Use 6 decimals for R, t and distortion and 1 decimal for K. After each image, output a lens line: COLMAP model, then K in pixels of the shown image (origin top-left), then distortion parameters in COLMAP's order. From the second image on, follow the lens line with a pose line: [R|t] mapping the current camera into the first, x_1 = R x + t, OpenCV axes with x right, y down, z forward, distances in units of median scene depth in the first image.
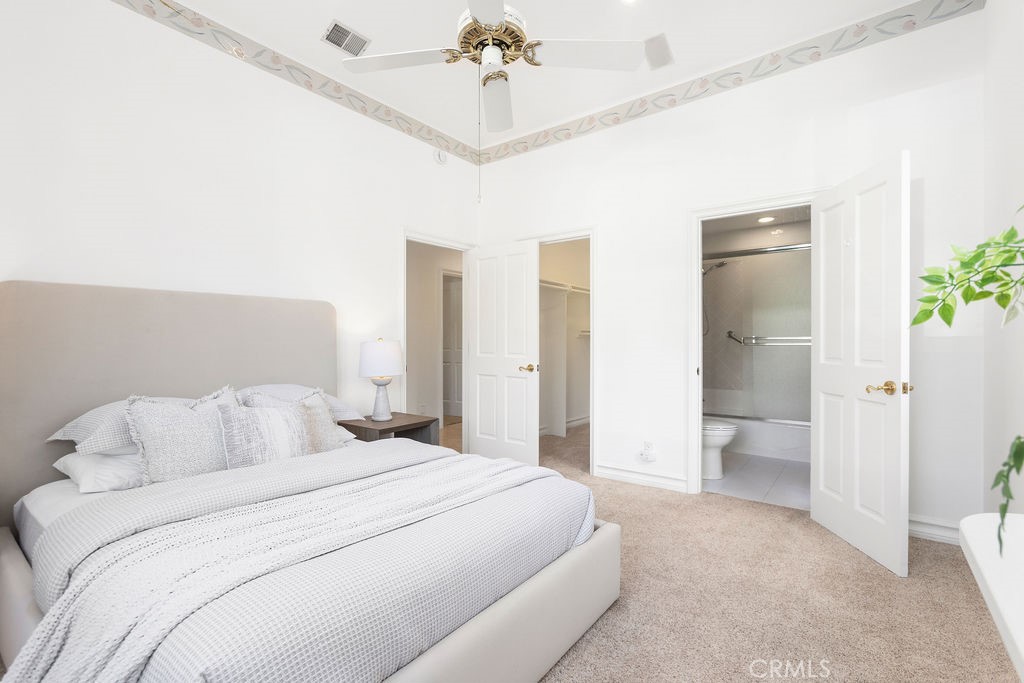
lens RADIAL K [[464.7, 0, 512.8], [0, 464.7, 344.0], [0, 0, 1]] dist [-0.012902, 0.005523]
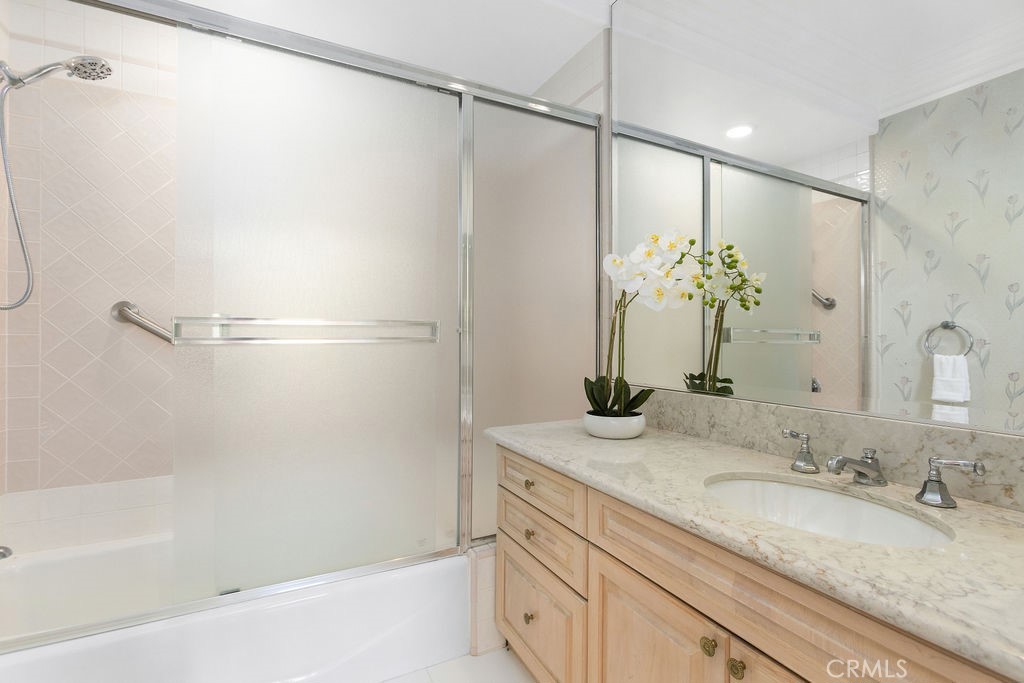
lens RADIAL K [[464.7, 0, 512.5], [0, 464.7, 341.5], [0, 0, 1]] dist [-0.012902, 0.005523]
pose [[0.901593, -0.001664, -0.432583, 0.860635], [0.003001, 0.999993, 0.002410, 0.000798], [0.432576, -0.003471, 0.901591, 0.800440]]
